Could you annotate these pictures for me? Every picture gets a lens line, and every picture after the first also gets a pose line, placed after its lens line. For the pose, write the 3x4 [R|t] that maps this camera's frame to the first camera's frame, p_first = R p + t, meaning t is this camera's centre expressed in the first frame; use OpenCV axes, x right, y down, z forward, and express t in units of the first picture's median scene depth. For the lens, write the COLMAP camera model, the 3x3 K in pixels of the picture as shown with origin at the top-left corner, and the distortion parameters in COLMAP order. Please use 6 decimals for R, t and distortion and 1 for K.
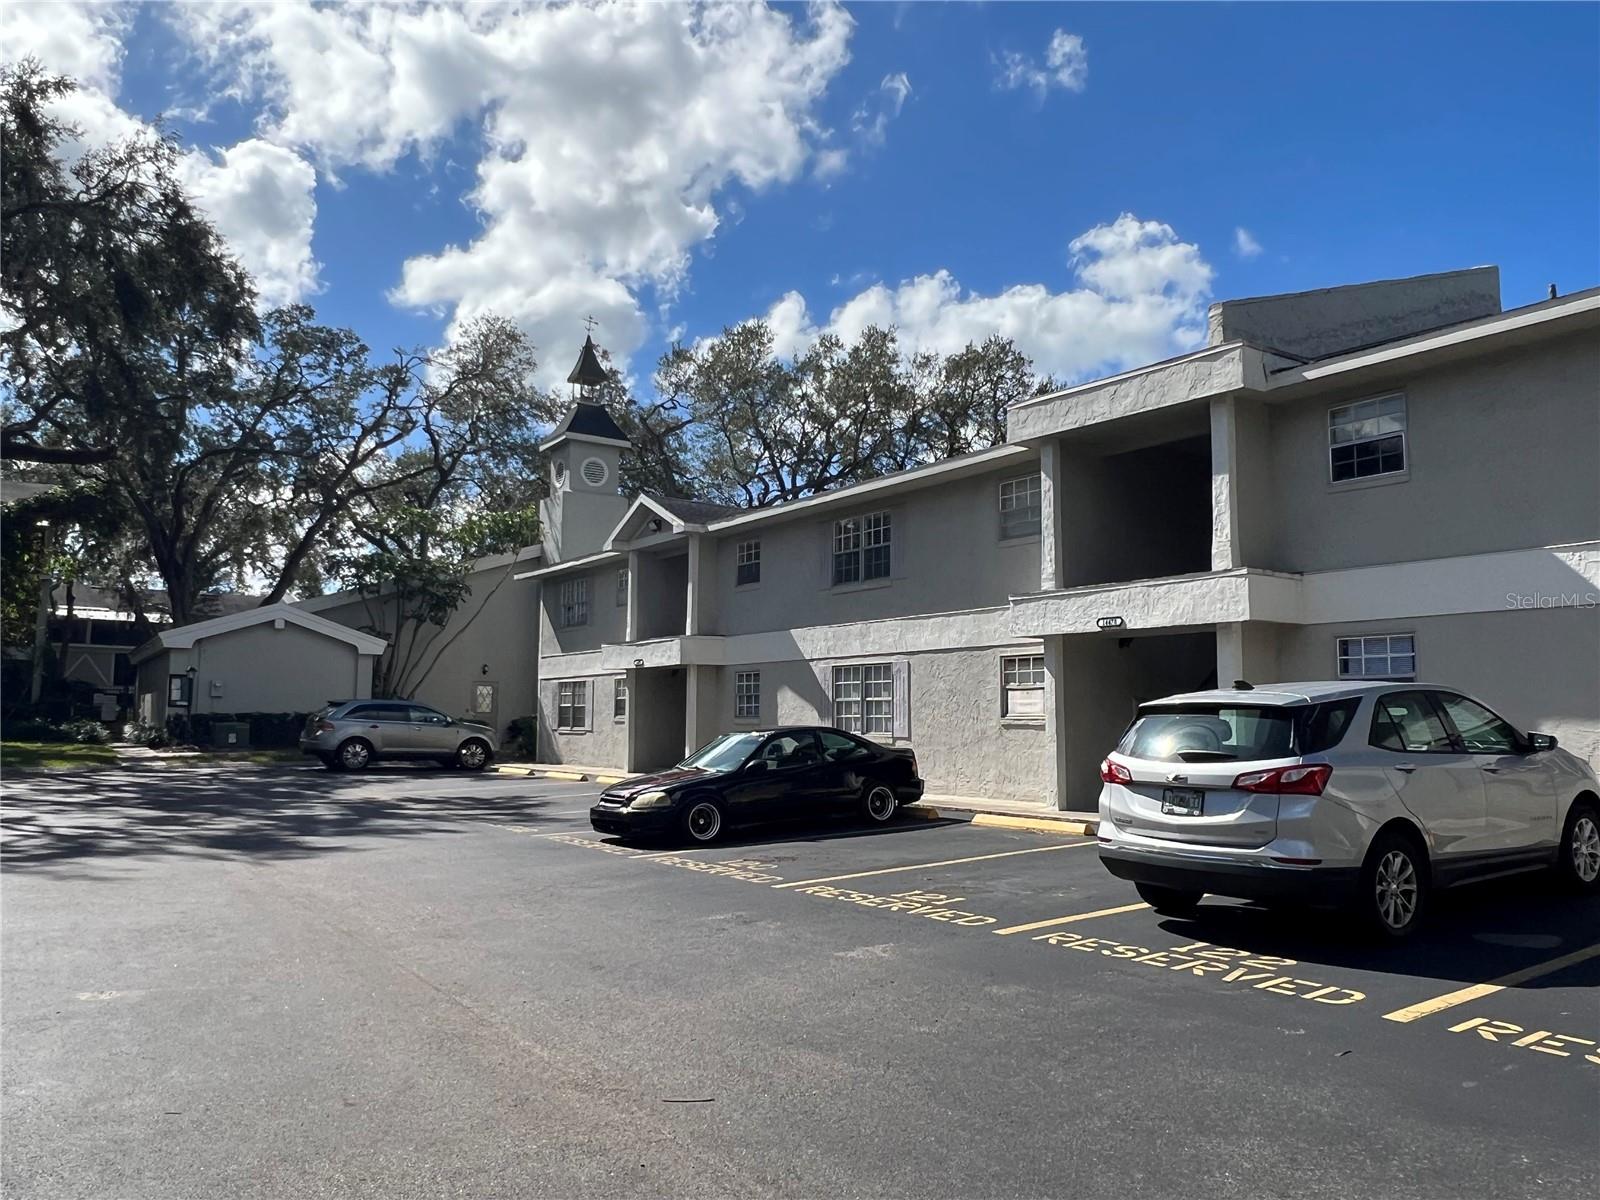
lens RADIAL K [[1132.0, 0, 800.0], [0, 1132.0, 600.0], [0, 0, 1]] dist [-0.000667, 0.001084]
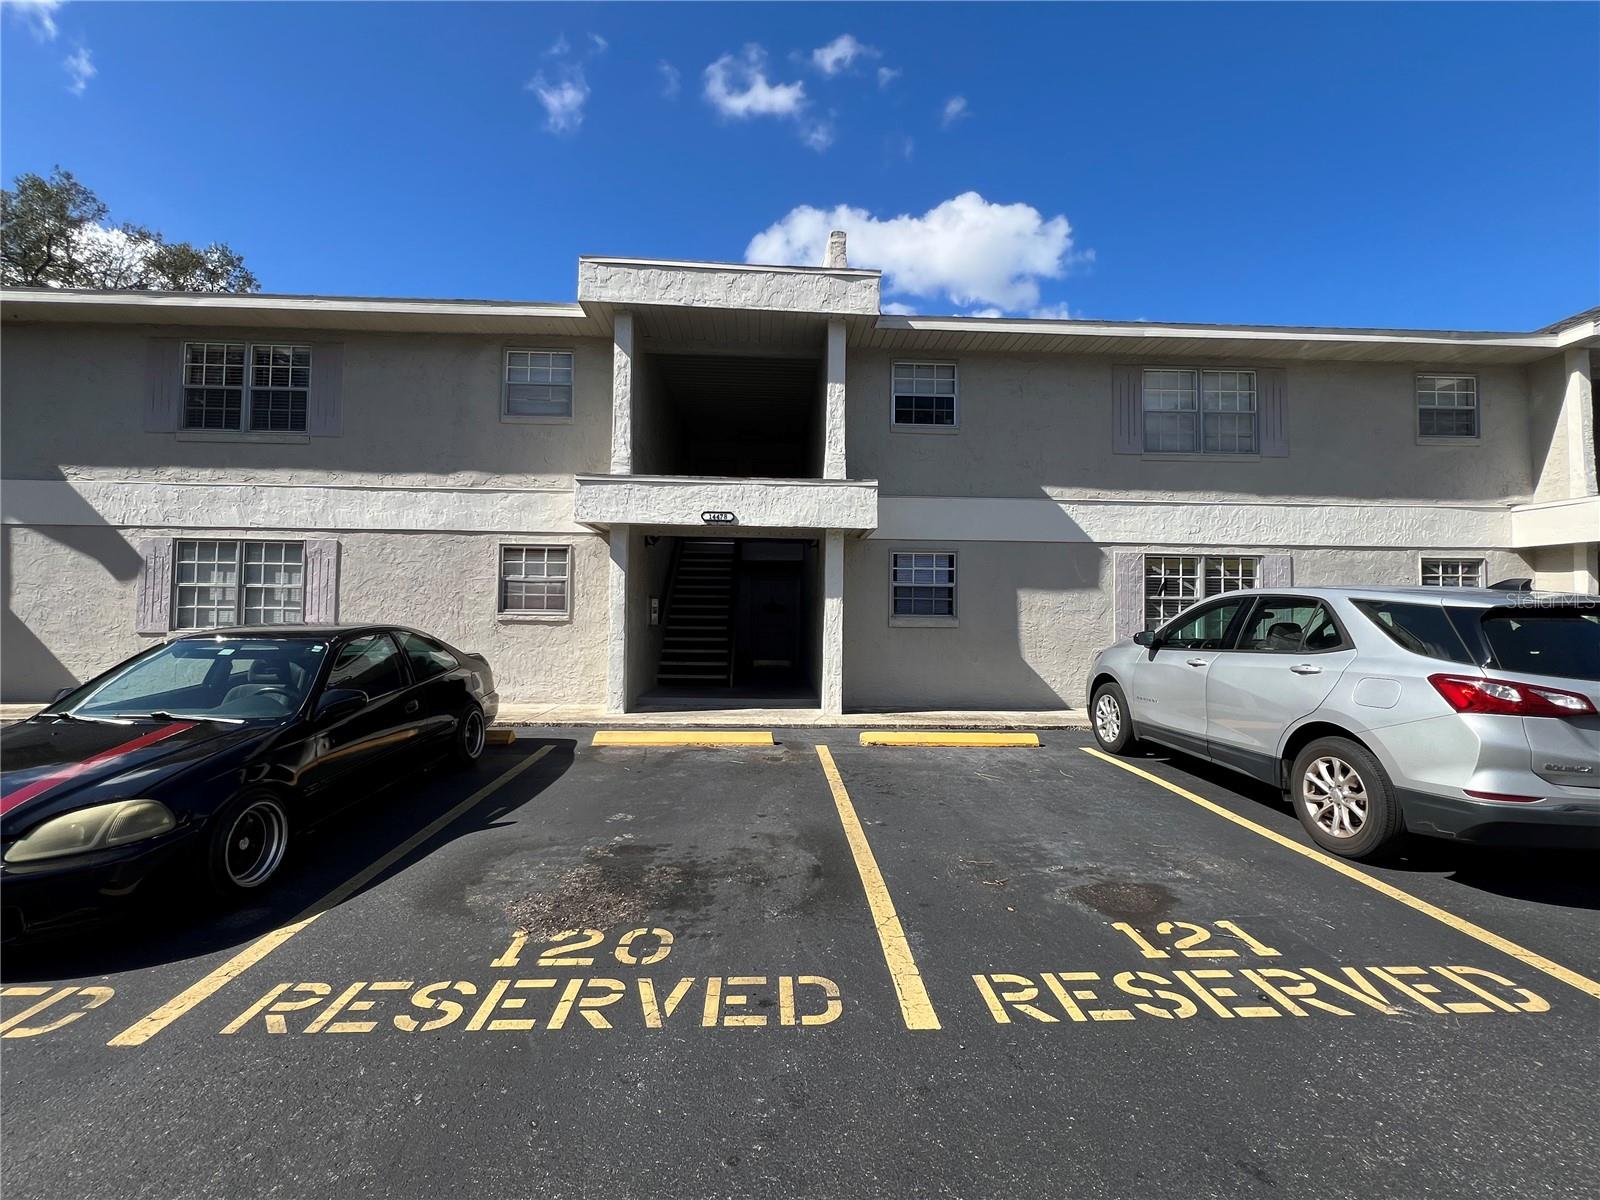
lens RADIAL K [[684.1, 0, 800.3], [0, 684.1, 594.8], [0, 0, 1]] dist [-0.000827, 0.000059]
pose [[0.542553, 0.034417, 0.839316, -0.167297], [-0.098420, 0.994883, 0.022825, 0.062559], [-0.834236, -0.094989, 0.543164, 0.588164]]
